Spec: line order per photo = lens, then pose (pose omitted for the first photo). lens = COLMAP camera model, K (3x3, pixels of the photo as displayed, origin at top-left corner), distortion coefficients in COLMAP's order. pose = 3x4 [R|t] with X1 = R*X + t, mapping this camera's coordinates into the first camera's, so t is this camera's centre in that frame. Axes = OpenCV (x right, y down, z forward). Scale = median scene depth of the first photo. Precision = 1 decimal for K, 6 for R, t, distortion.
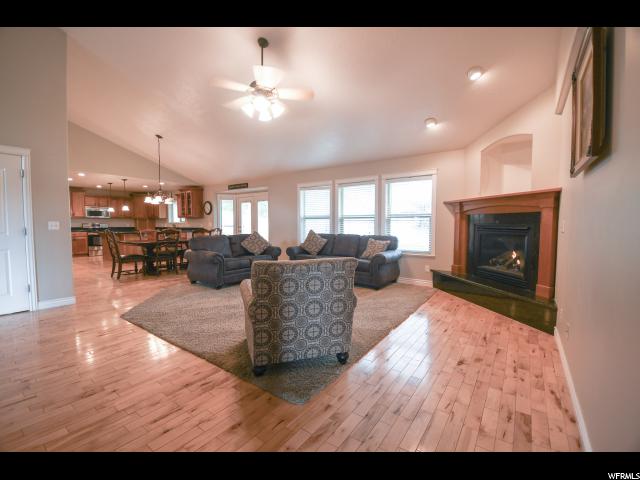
lens RADIAL K [[278.0, 0, 316.0], [0, 278.0, 239.3], [0, 0, 1]] dist [0.000906, -0.014008]
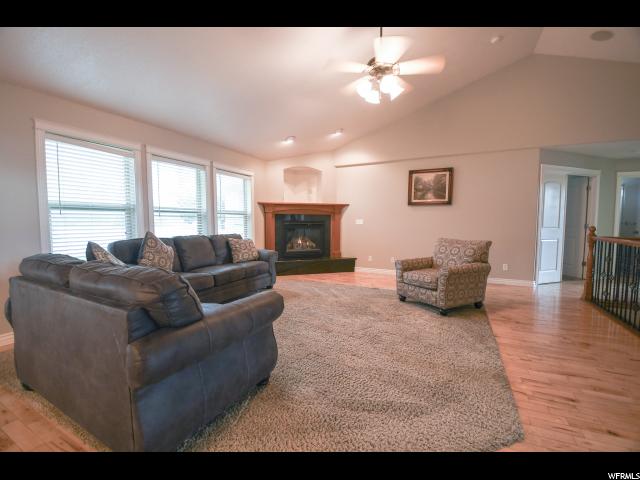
lens RADIAL K [[278.0, 0, 316.4], [0, 278.0, 240.4], [0, 0, 1]] dist [0.000906, -0.014008]
pose [[-0.164904, -0.067939, 0.983967, -0.566842], [0.052876, 0.995581, 0.077603, -0.039752], [-0.984891, 0.064826, -0.160583, 0.738776]]
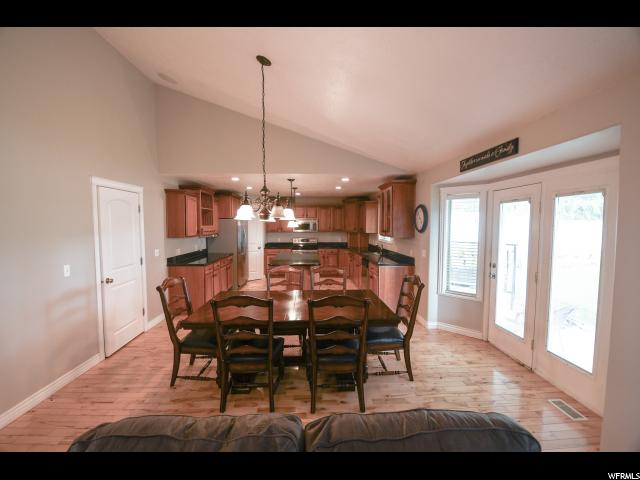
lens RADIAL K [[278.0, 0, 314.8], [0, 278.0, 242.0], [0, 0, 1]] dist [0.000906, -0.014008]
pose [[0.614371, 0.046540, -0.787644, -0.177005], [-0.041067, 0.998792, 0.026983, -0.113551], [0.787948, 0.015769, 0.615540, 0.816123]]
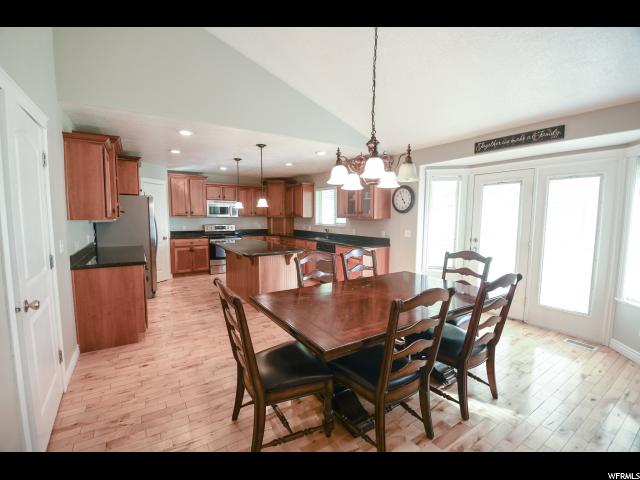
lens RADIAL K [[278.0, 0, 316.1], [0, 278.0, 241.7], [0, 0, 1]] dist [0.000906, -0.014008]
pose [[0.931295, 0.035640, -0.362518, -0.514164], [-0.022070, 0.998894, 0.041507, -0.079667], [0.363596, -0.030654, 0.931052, 0.706378]]
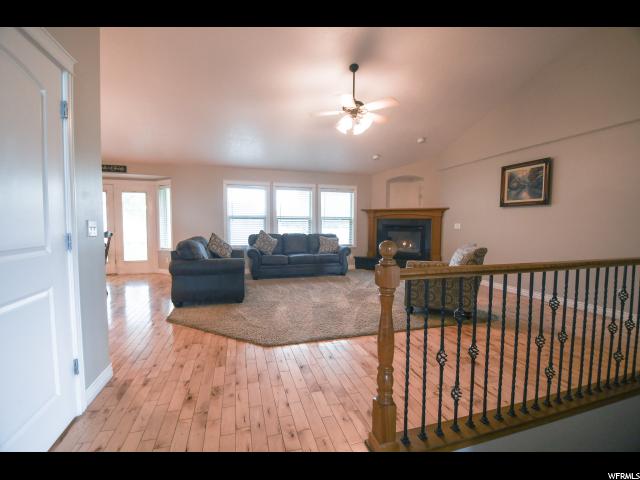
lens RADIAL K [[278.0, 0, 316.3], [0, 278.0, 238.7], [0, 0, 1]] dist [0.000906, -0.014008]
pose [[0.608898, -0.038504, 0.792314, -0.656428], [0.038986, 0.999067, 0.018591, -0.013383], [-0.792290, 0.019569, 0.609830, 0.230697]]
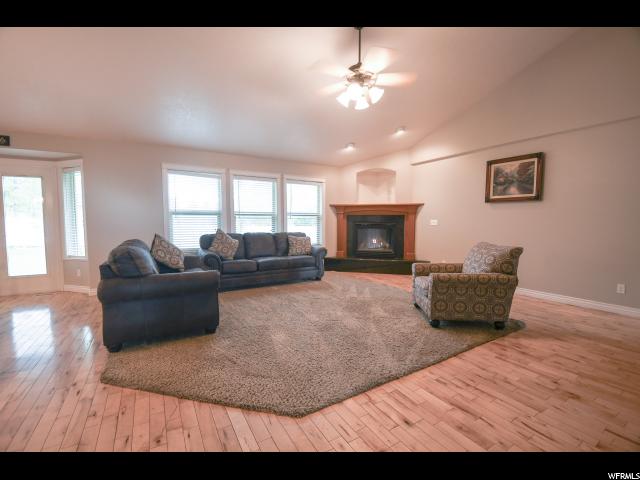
lens RADIAL K [[278.0, 0, 316.0], [0, 278.0, 239.5], [0, 0, 1]] dist [0.000906, -0.014008]
pose [[0.393153, -0.060413, 0.917486, -0.601983], [0.050244, 0.997760, 0.044168, -0.024011], [-0.918099, 0.028734, 0.395308, 0.422007]]
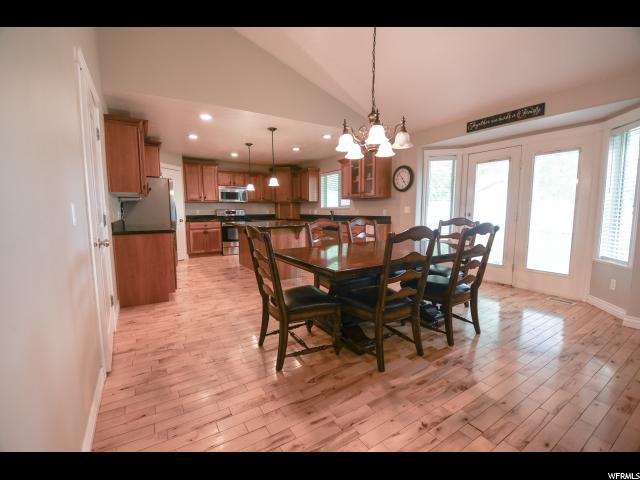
lens RADIAL K [[278.0, 0, 315.4], [0, 278.0, 242.2], [0, 0, 1]] dist [0.000906, -0.014008]
pose [[0.926174, 0.035914, -0.375383, -0.497477], [-0.013952, 0.998037, 0.061060, -0.031339], [0.376839, -0.051315, 0.924856, 0.640281]]
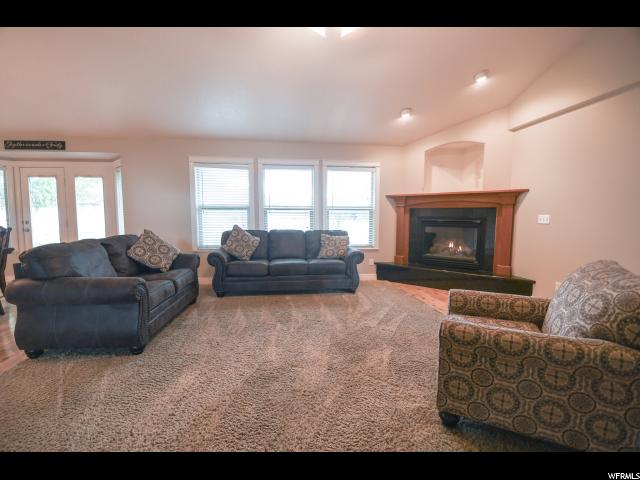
lens RADIAL K [[278.0, 0, 316.9], [0, 278.0, 240.8], [0, 0, 1]] dist [0.000906, -0.014008]
pose [[0.726356, -0.057312, 0.684925, -0.336382], [0.035800, 0.998319, 0.045570, -0.017977], [-0.686386, -0.008579, 0.727187, 0.333074]]
